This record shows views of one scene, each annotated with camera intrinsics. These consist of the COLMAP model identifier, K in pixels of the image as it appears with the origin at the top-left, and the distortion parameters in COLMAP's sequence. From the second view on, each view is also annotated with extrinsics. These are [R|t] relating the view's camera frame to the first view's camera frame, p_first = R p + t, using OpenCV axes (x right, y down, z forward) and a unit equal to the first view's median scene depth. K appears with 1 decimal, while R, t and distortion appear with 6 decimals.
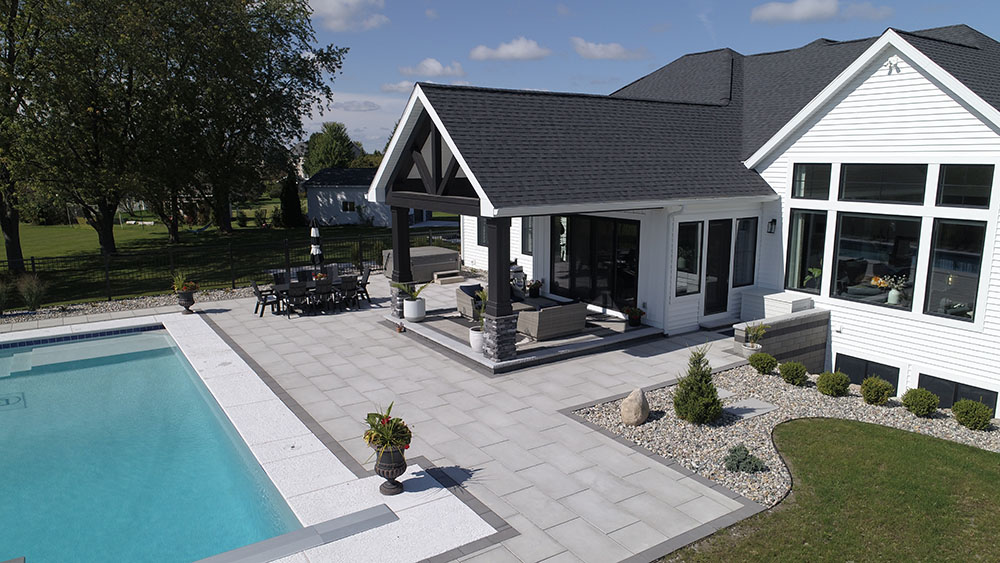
lens RADIAL K [[674.3, 0, 496.4], [0, 674.3, 279.2], [0, 0, 1]] dist [0.000865, 0.002386]
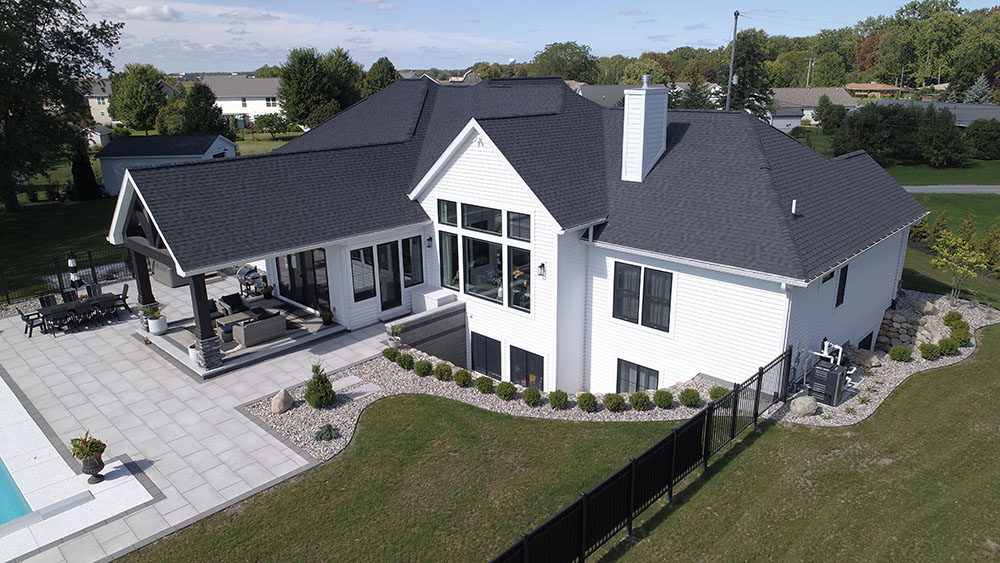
lens RADIAL K [[674.3, 0, 495.4], [0, 674.3, 279.3], [0, 0, 1]] dist [0.000865, 0.002386]
pose [[0.976728, -0.076761, 0.200274, 0.291303], [0.052649, 0.991001, 0.123062, -0.188342], [-0.207919, -0.109653, 0.971980, -0.435071]]
